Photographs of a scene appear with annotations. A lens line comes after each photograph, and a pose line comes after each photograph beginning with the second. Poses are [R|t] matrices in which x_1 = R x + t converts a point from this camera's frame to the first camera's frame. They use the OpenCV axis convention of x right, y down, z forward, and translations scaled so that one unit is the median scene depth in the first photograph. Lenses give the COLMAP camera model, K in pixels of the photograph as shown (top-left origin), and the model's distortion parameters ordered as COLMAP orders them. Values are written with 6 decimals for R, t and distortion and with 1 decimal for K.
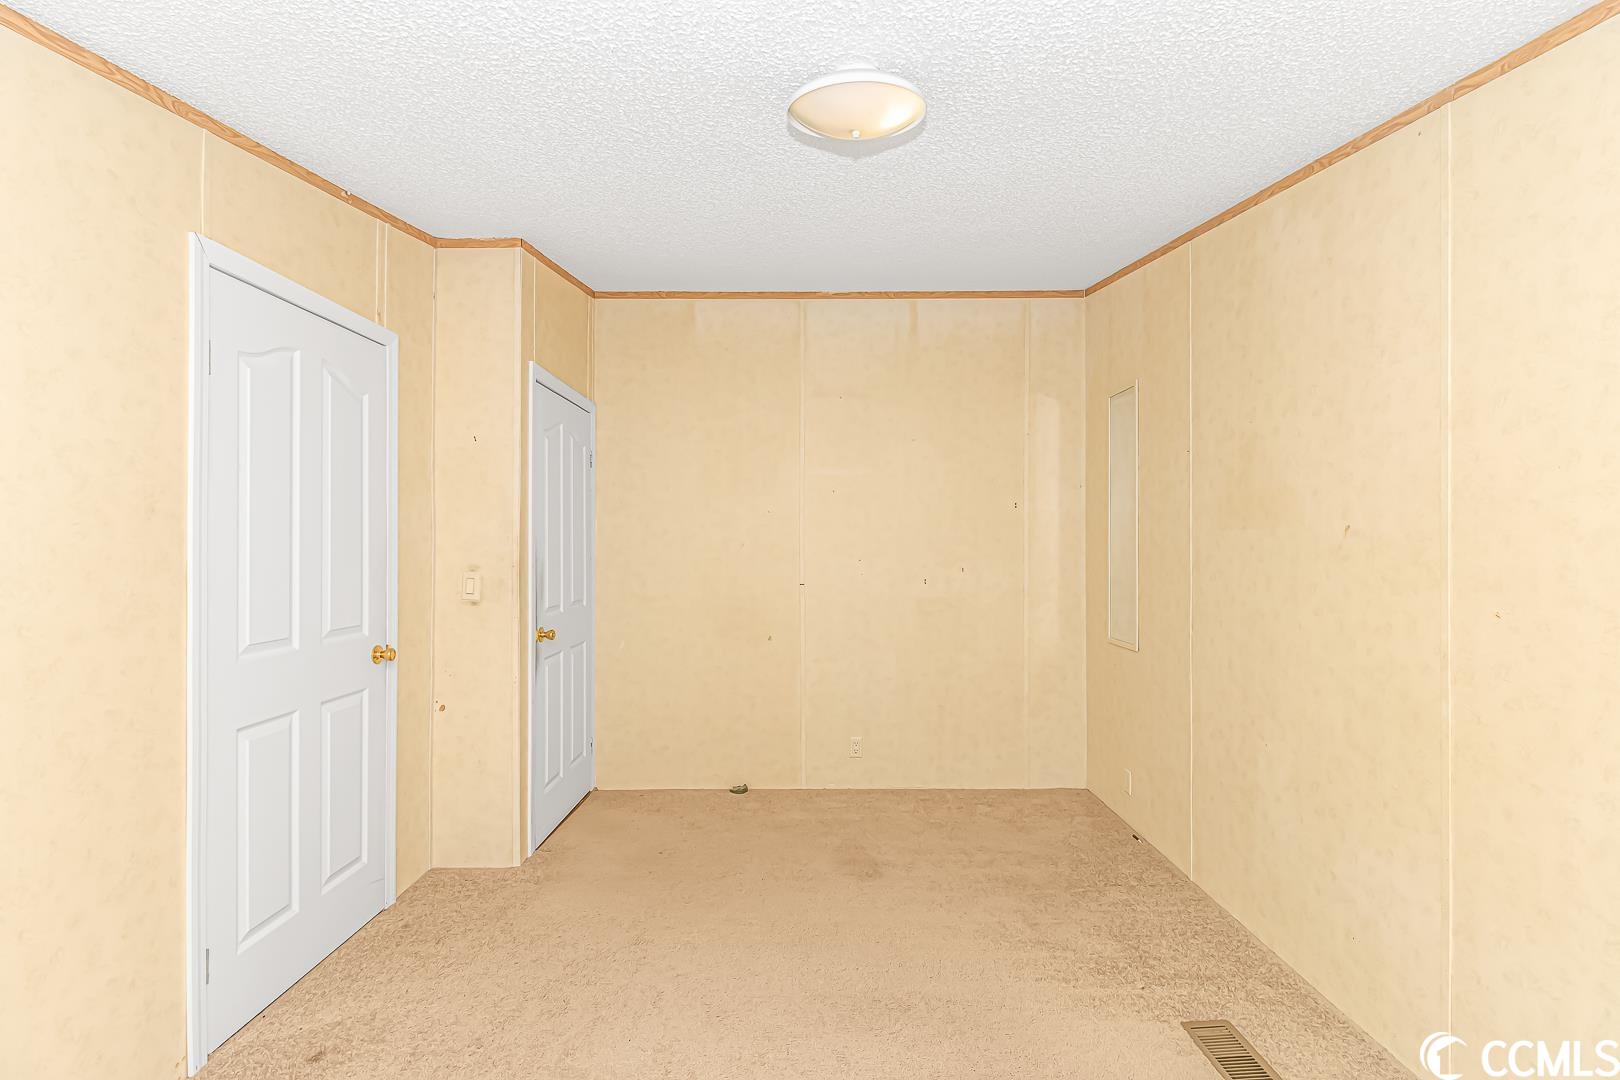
lens RADIAL K [[776.3, 0, 810.0], [0, 776.3, 540.0], [0, 0, 1]] dist [0.000436, -0.000051]
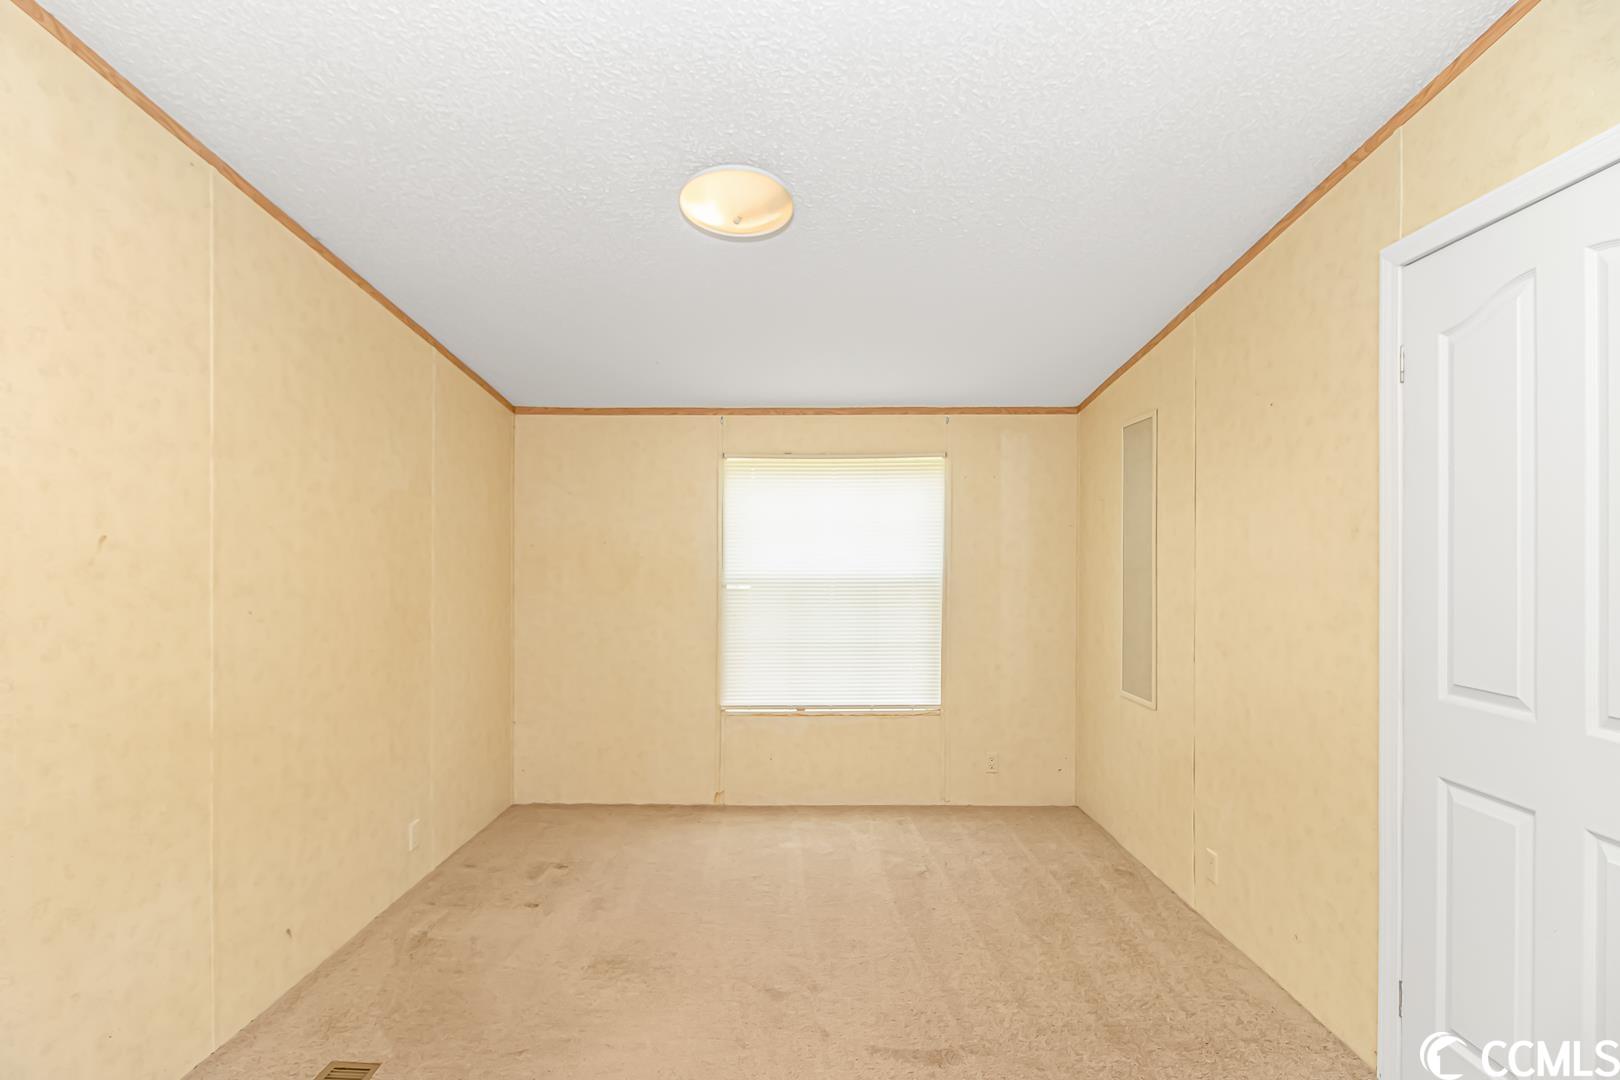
lens RADIAL K [[776.3, 0, 810.0], [0, 776.3, 540.0], [0, 0, 1]] dist [0.000436, -0.000051]
pose [[-0.999993, 0.001200, -0.003579, -0.037224], [0.001278, 0.999760, -0.021859, 0.004538], [0.003552, -0.021863, -0.999755, 1.840684]]
